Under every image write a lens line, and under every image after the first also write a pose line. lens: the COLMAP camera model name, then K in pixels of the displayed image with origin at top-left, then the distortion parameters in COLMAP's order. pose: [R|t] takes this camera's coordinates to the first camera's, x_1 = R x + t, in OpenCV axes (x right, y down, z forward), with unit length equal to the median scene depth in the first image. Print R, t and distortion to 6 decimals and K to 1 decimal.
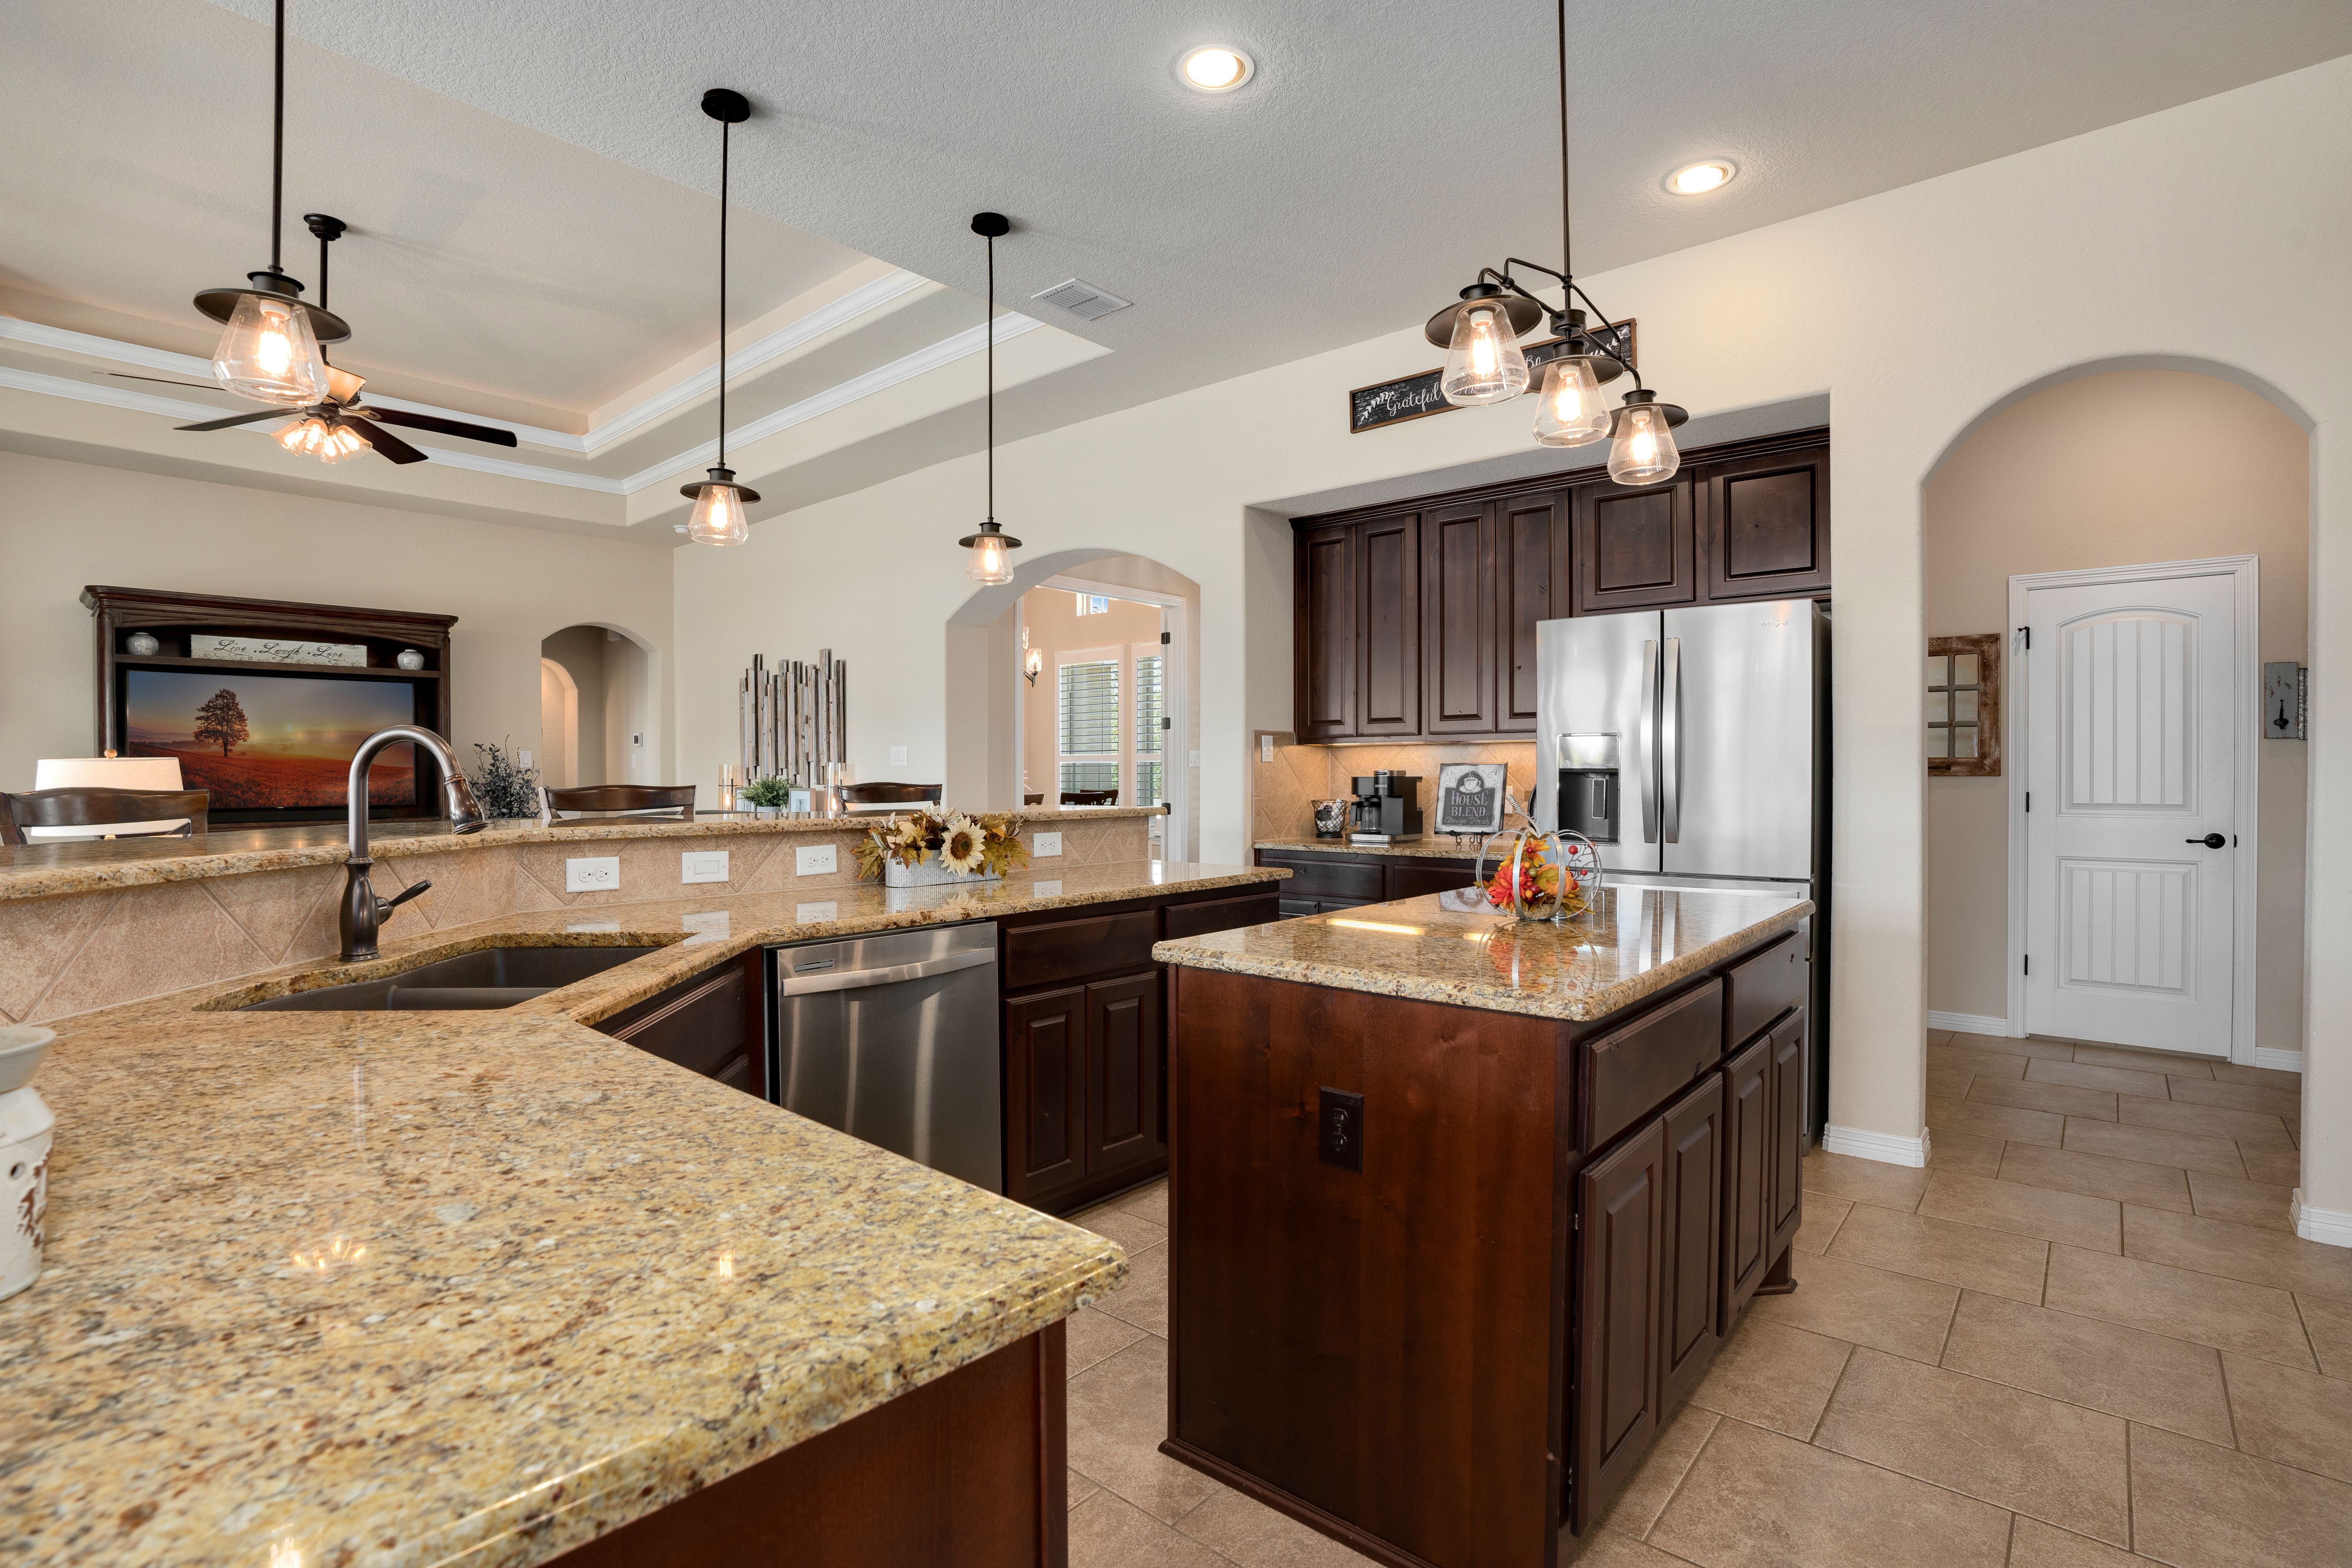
lens RADIAL K [[1112.0, 0, 1186.2], [0, 1112.0, 783.3], [0, 0, 1]] dist [-0.074728, 0.028056]
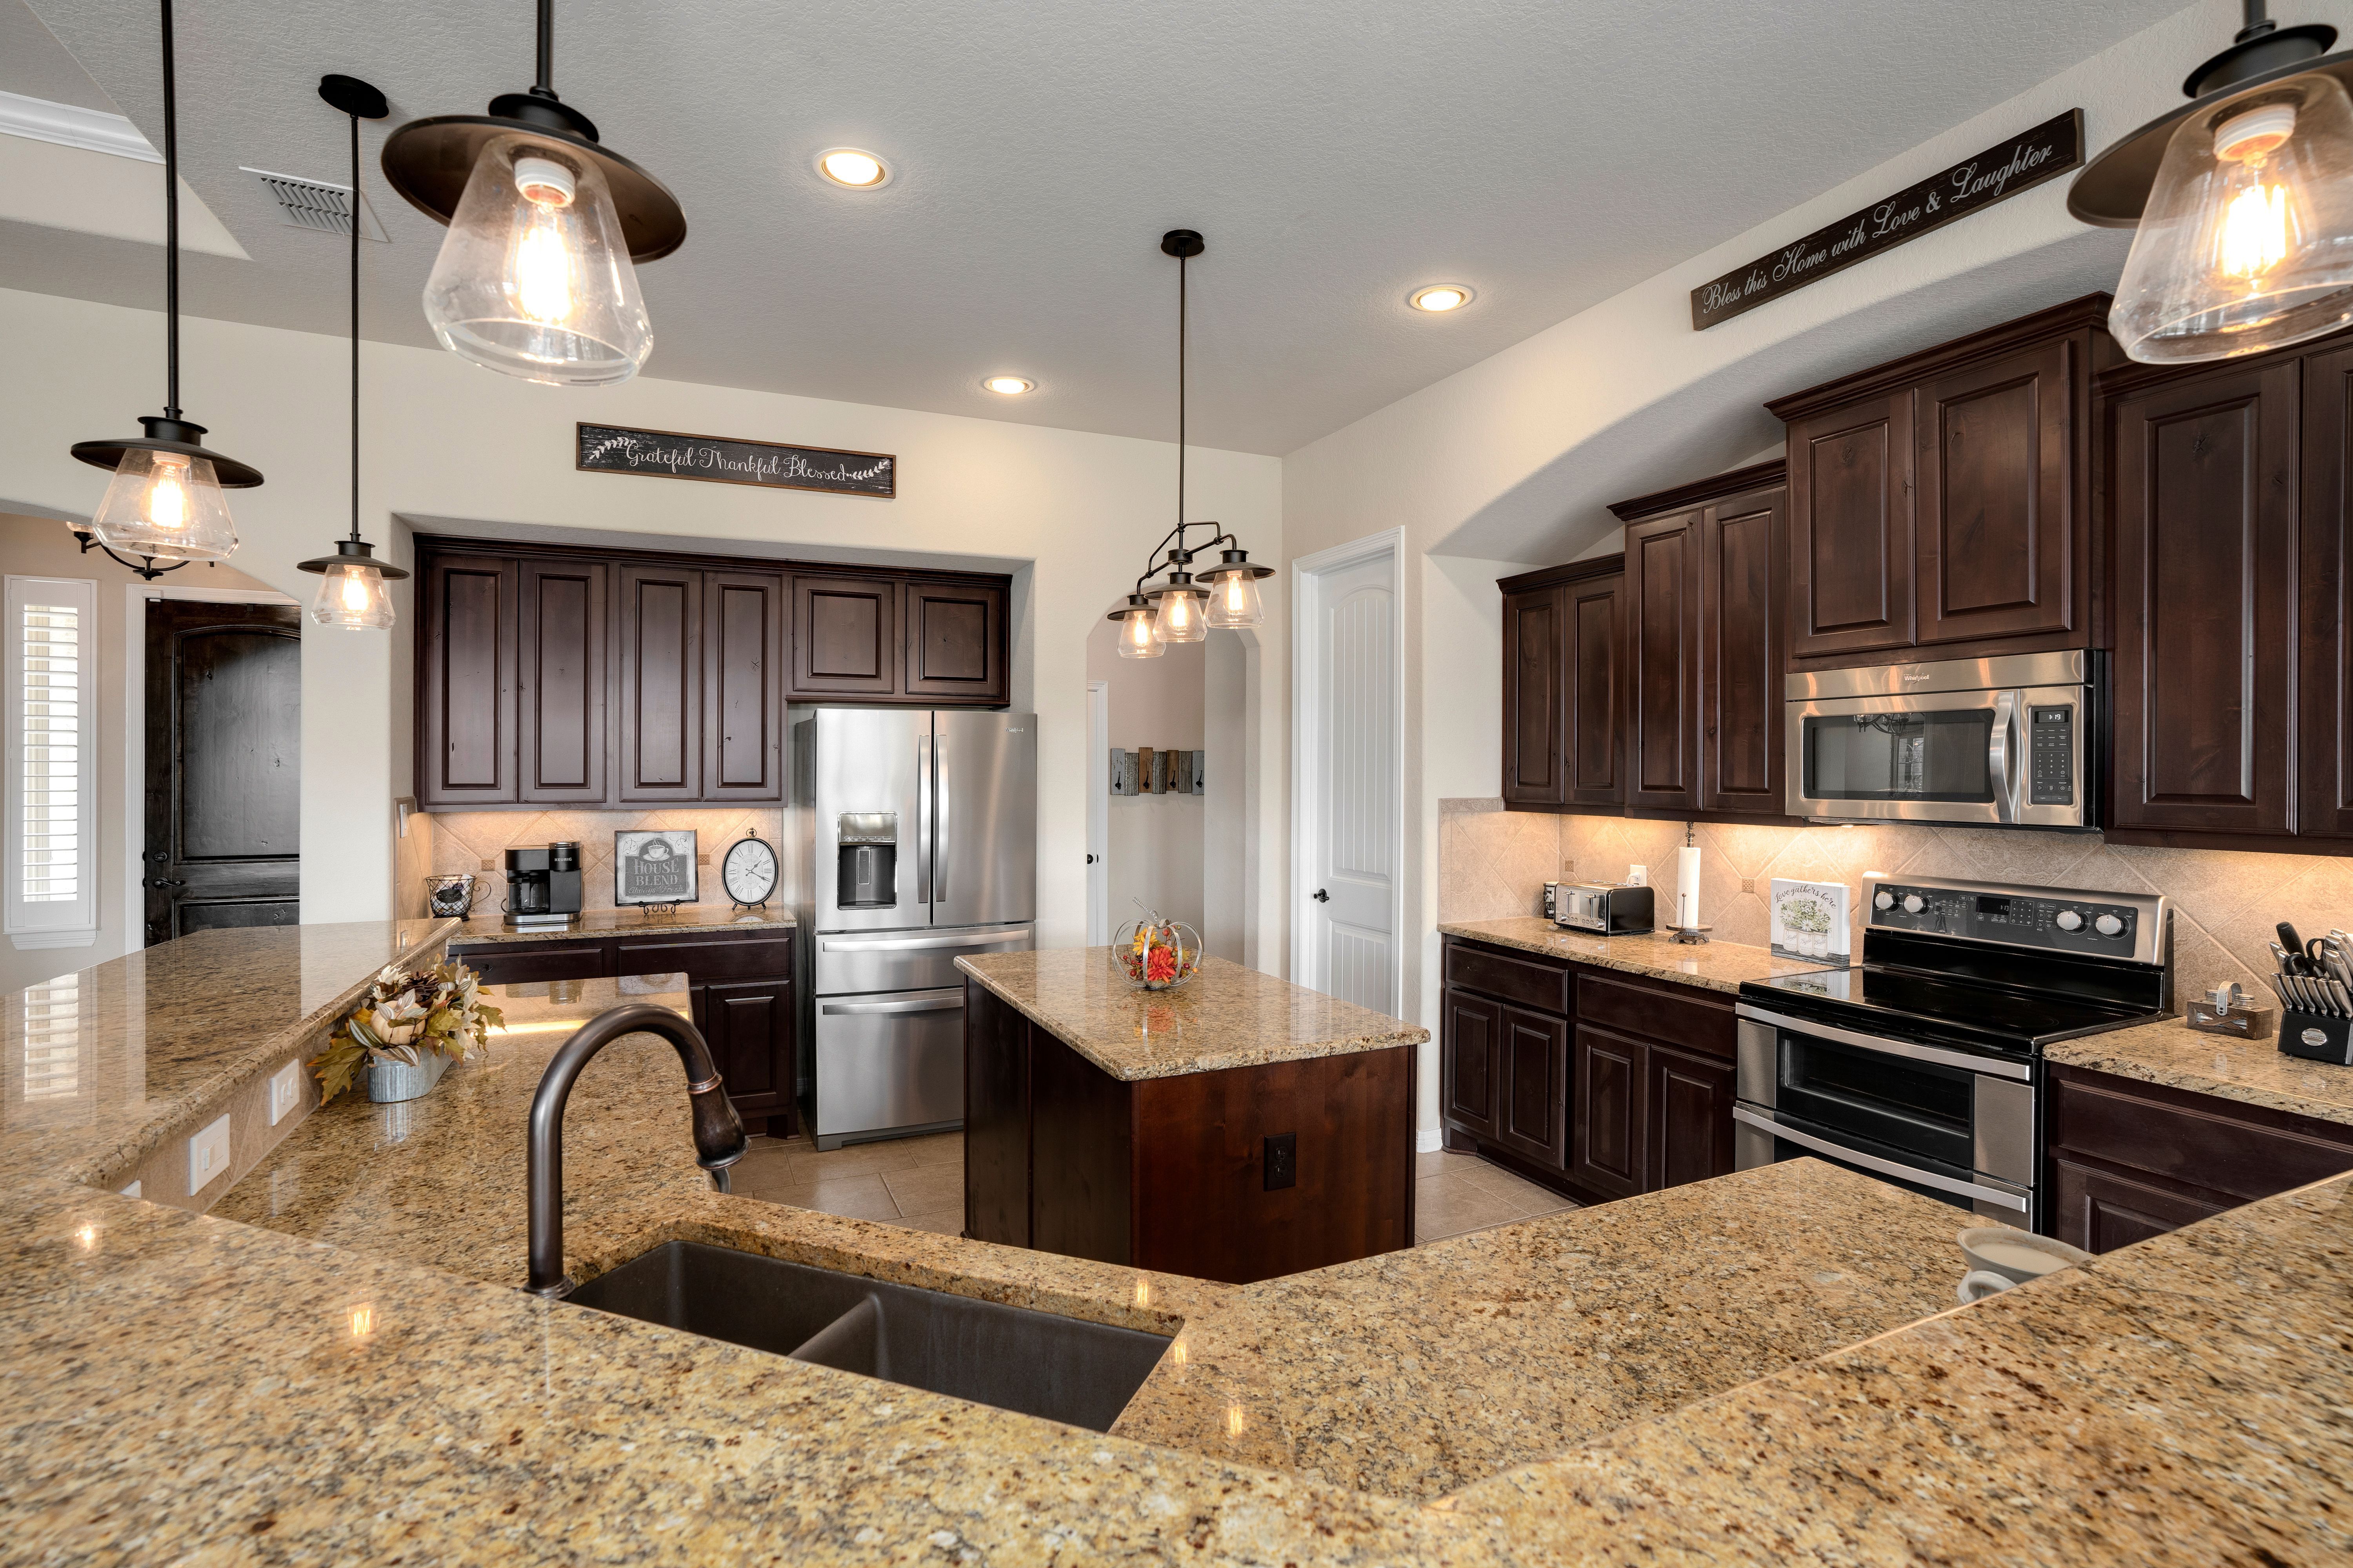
lens RADIAL K [[1081.4, 0, 1180.3], [0, 1081.4, 772.6], [0, 0, 1]] dist [-0.057850, 0.027188]
pose [[0.413530, 0.000516, 0.910490, -0.606585], [0.005810, 0.999978, -0.003206, -0.093639], [-0.910472, 0.006616, 0.413518, 0.283750]]
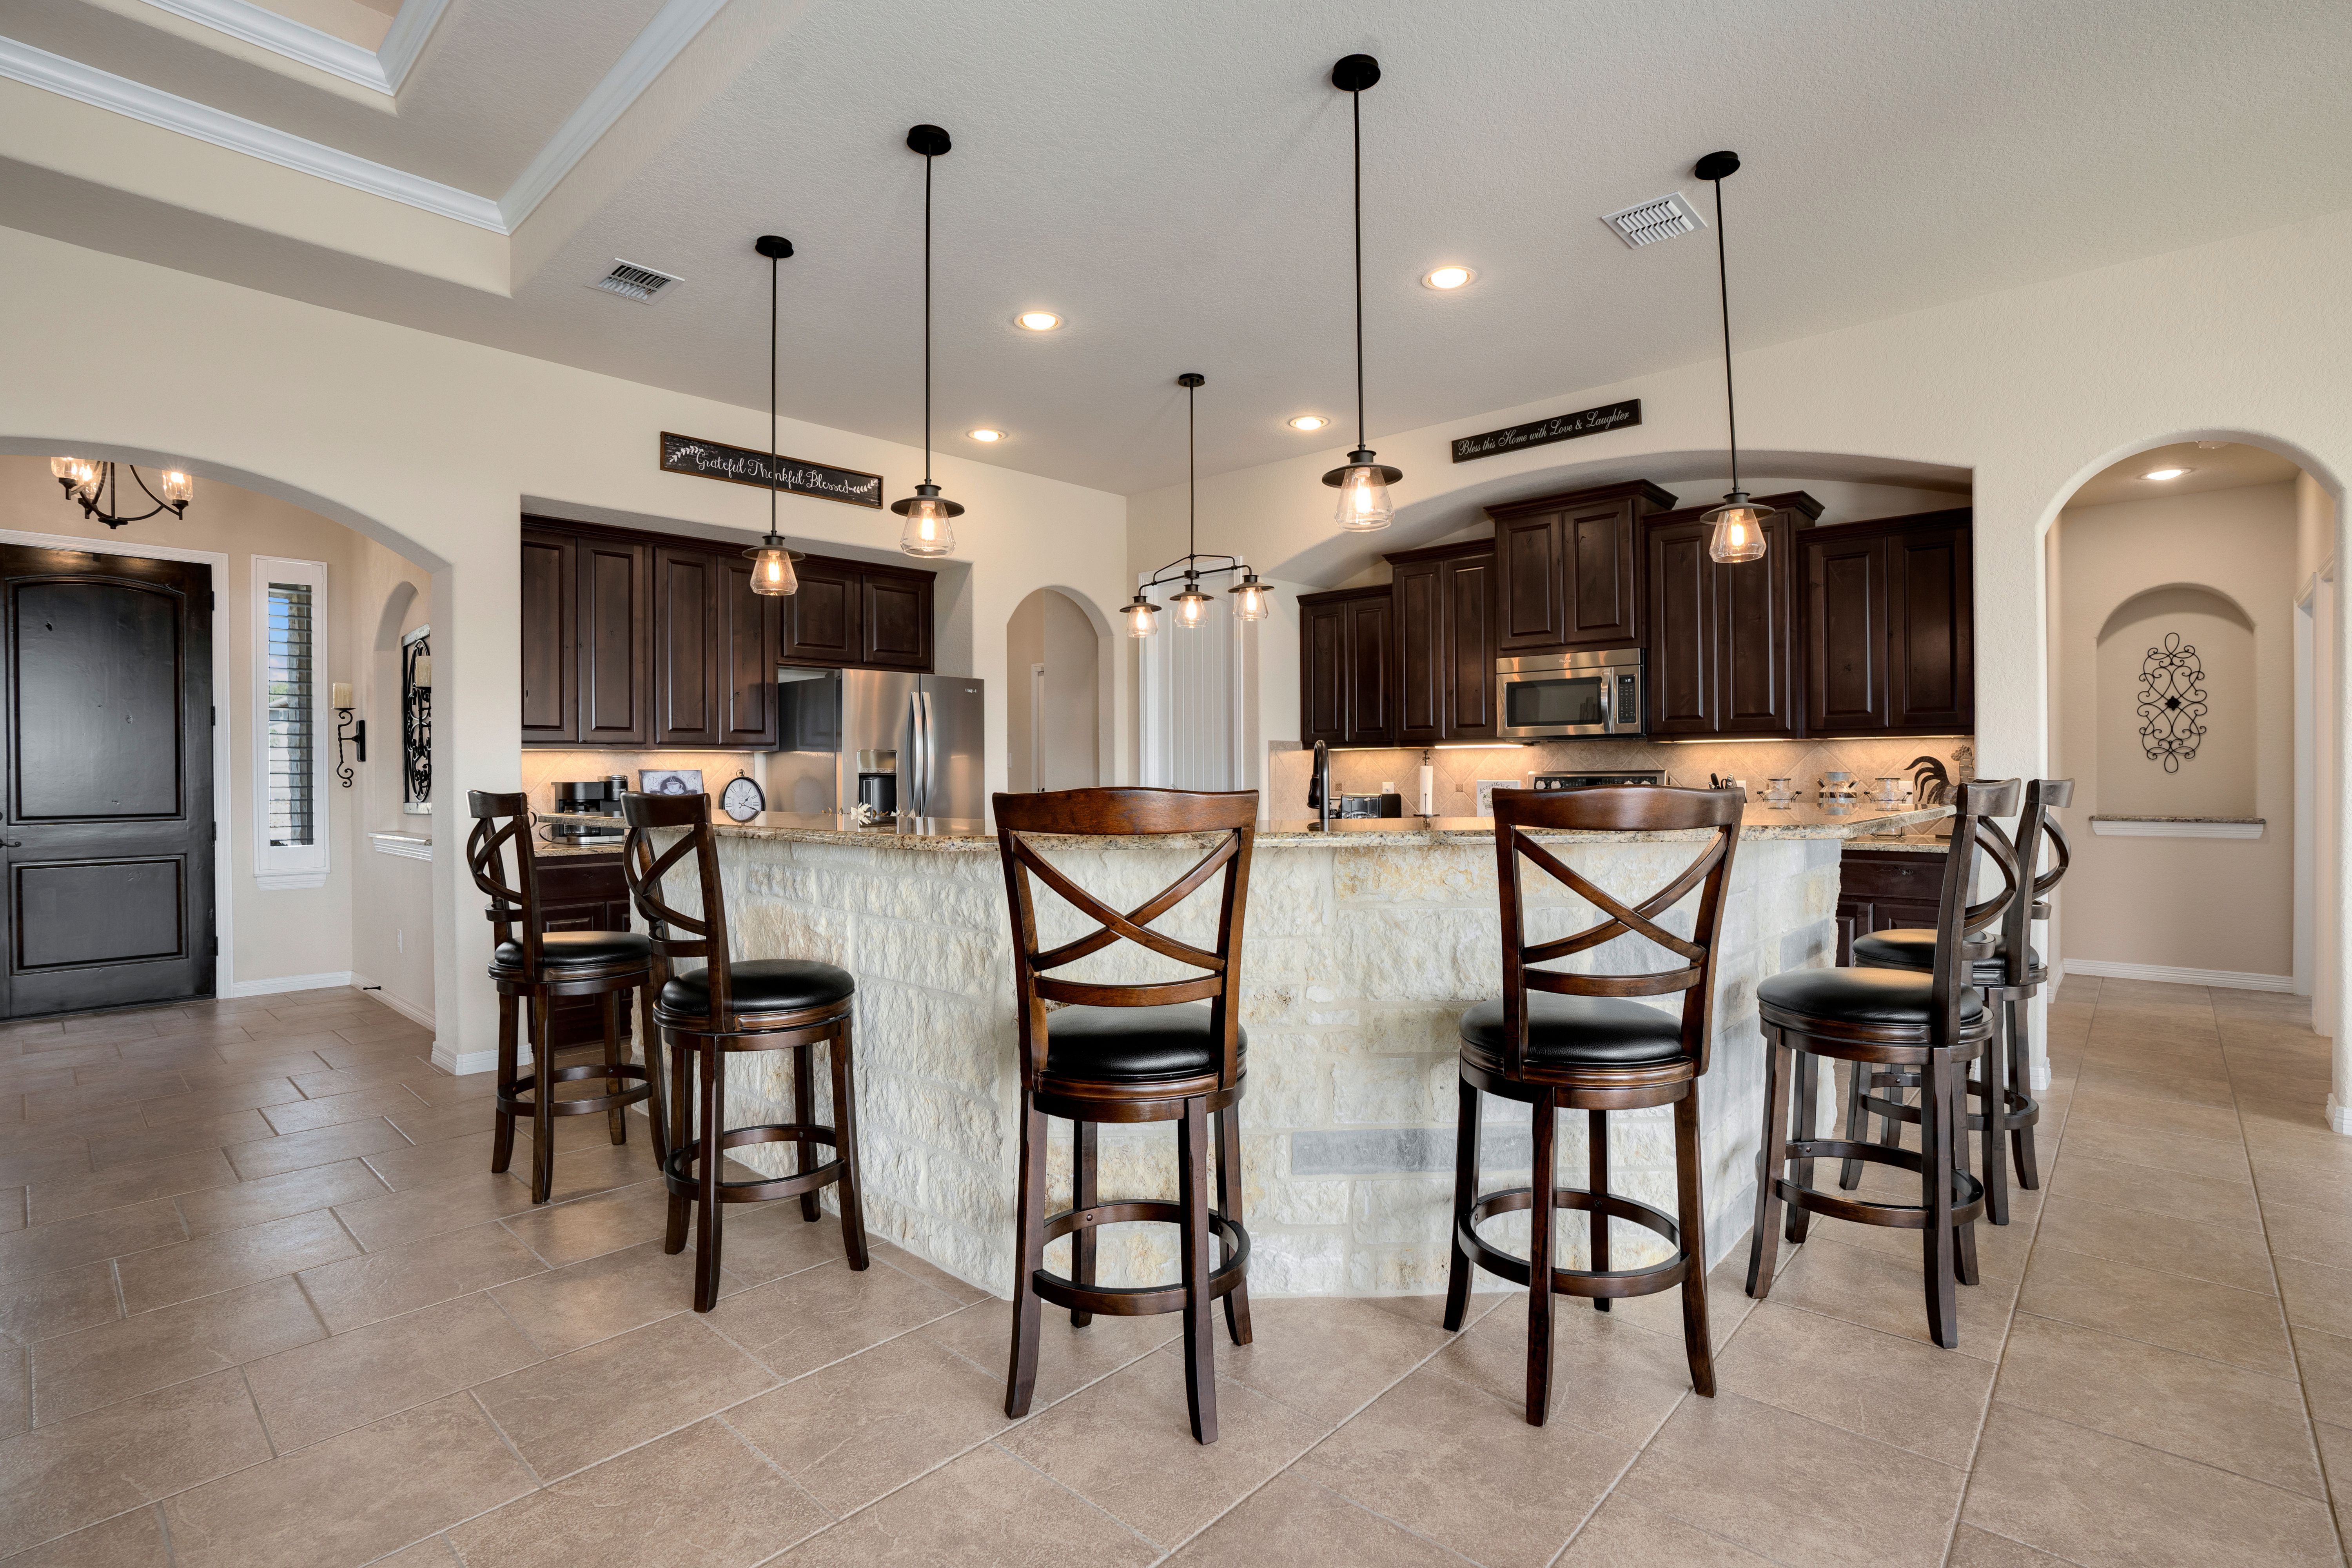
lens RADIAL K [[1087.4, 0, 1190.0], [0, 1087.4, 776.3], [0, 0, 1]] dist [-0.060111, 0.021178]
pose [[0.032519, -0.002156, 0.999469, -1.272409], [0.017544, 0.999845, 0.001586, -0.004194], [-0.999317, 0.017483, 0.032552, 0.622340]]
